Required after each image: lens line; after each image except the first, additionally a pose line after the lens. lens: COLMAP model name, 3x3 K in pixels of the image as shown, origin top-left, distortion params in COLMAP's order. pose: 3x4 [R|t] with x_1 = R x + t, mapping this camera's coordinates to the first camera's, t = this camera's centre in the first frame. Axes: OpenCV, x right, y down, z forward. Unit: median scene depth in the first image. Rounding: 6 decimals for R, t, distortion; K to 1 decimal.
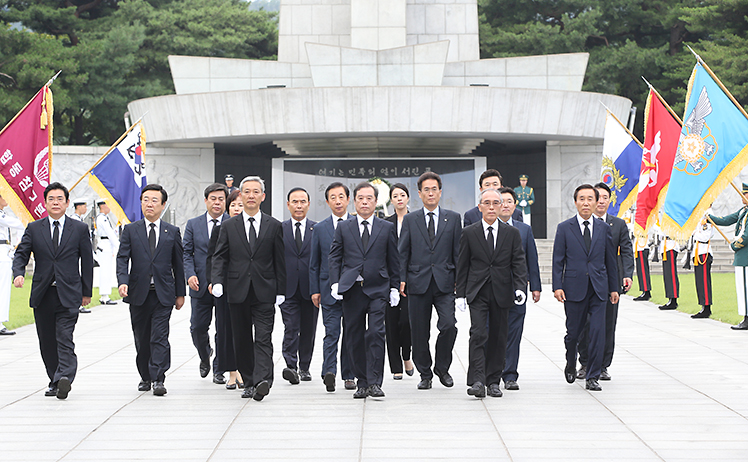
lens RADIAL K [[2652.2, 0, 374.0], [0, 2652.2, 231.0], [0, 0, 1]] dist [-0.155484, 0.065401]
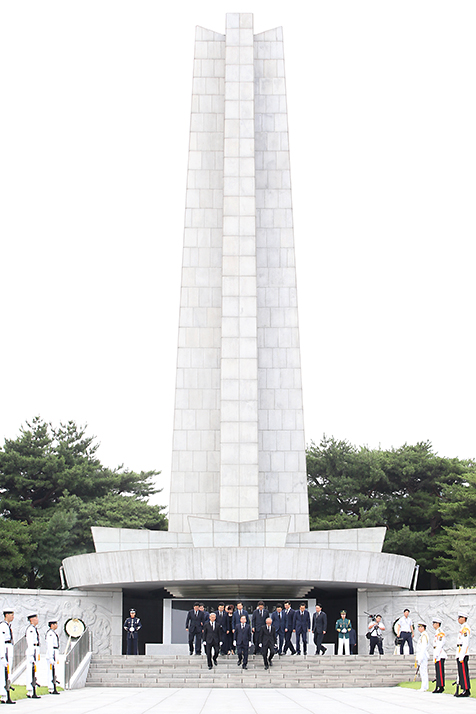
lens RADIAL K [[1477.9, 0, 238.0], [0, 1477.9, 357.0], [0, 0, 1]] dist [-0.300566, 0.078280]
pose [[0.999866, 0.008995, 0.013668, -0.010736], [-0.005954, 0.978080, -0.208145, 0.008448], [-0.015240, 0.208036, 0.978002, 0.216358]]
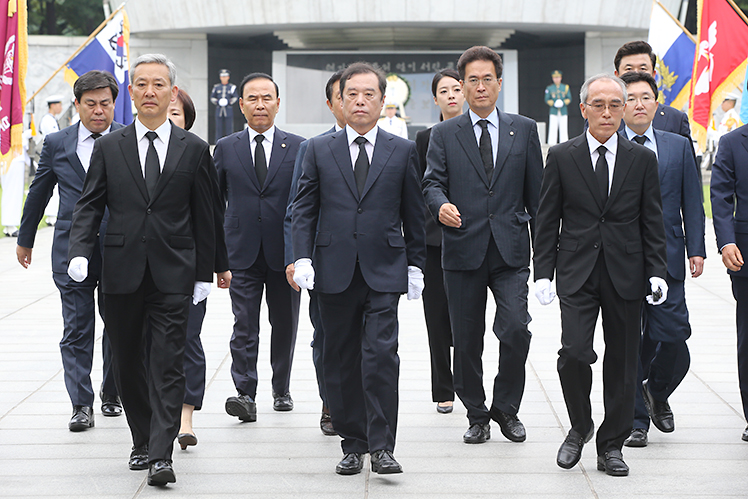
lens RADIAL K [[2985.0, 0, 374.0], [0, 2985.0, 249.5], [0, 0, 1]] dist [0.147458, -0.015611]
pose [[0.999983, 0.003317, -0.004816, 0.000035], [-0.003129, 0.999253, 0.038514, -0.000089], [0.004940, -0.038498, 0.999246, 0.009429]]
